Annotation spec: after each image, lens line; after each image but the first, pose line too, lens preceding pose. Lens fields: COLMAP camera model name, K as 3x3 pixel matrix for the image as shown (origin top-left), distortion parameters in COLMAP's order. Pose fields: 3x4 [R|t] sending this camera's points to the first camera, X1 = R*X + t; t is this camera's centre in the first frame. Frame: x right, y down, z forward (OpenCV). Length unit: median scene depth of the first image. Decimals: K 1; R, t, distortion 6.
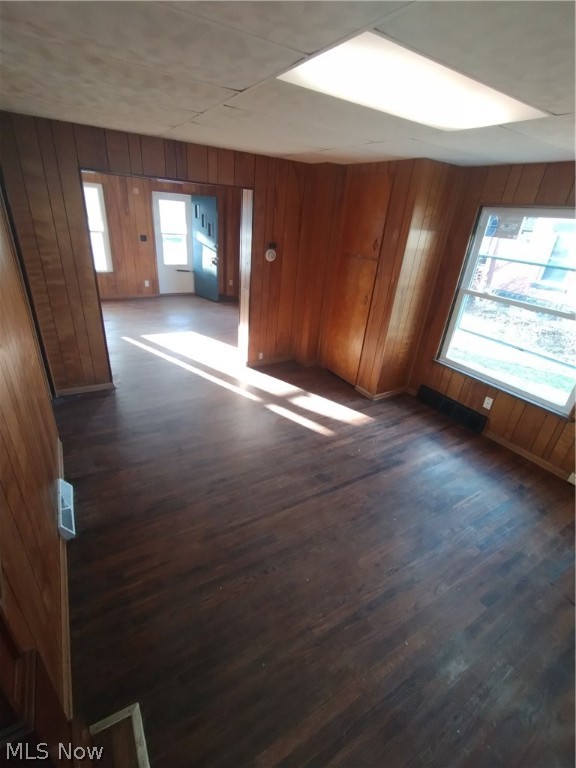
lens RADIAL K [[351.4, 0, 290.7], [0, 351.4, 384.1], [0, 0, 1]] dist [-0.001193, 0.000457]
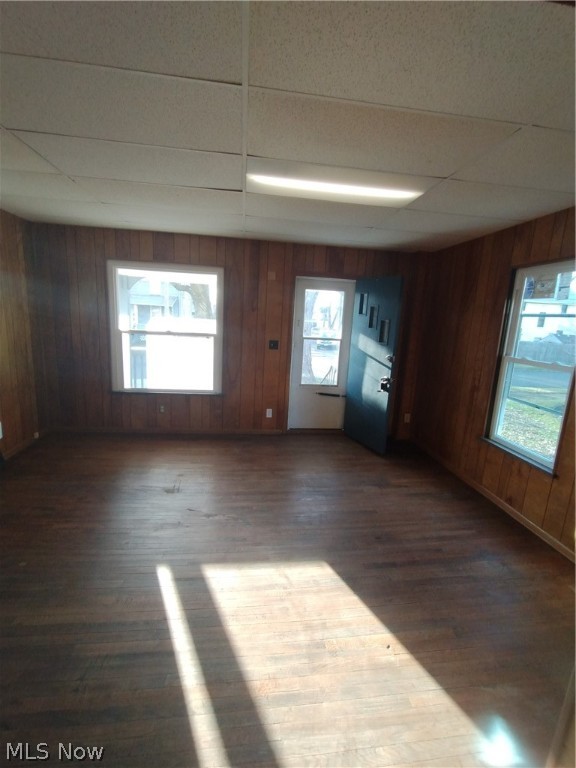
lens RADIAL K [[348.1, 0, 287.4], [0, 348.1, 378.3], [0, 0, 1]] dist [-0.008043, 0.001015]
pose [[0.913202, 0.039742, -0.405564, -0.260478], [-0.159460, 0.950724, -0.265890, -0.361282], [0.375013, 0.307482, 0.874540, 0.886322]]
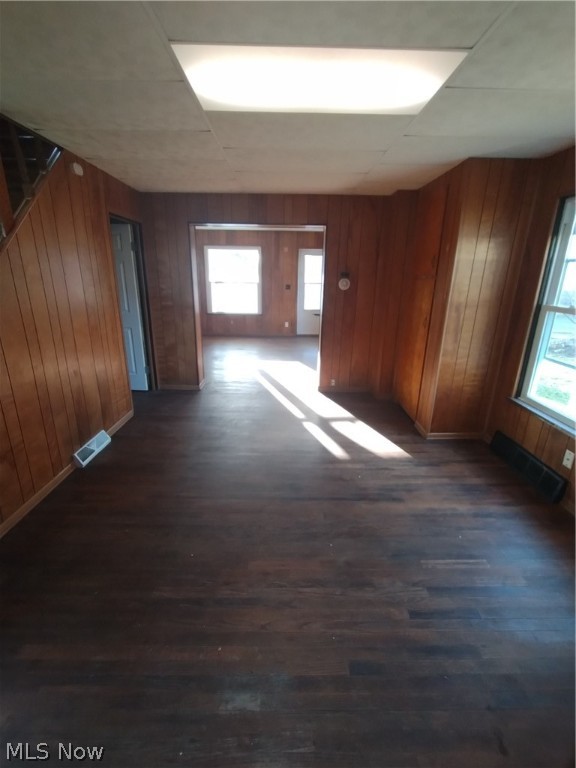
lens RADIAL K [[349.4, 0, 285.1], [0, 349.4, 382.2], [0, 0, 1]] dist [-0.001142, -0.000023]
pose [[0.854065, 0.091692, -0.512021, 0.375462], [-0.177638, 0.976577, -0.121421, 0.078865], [0.488894, 0.194655, 0.850348, 0.100301]]
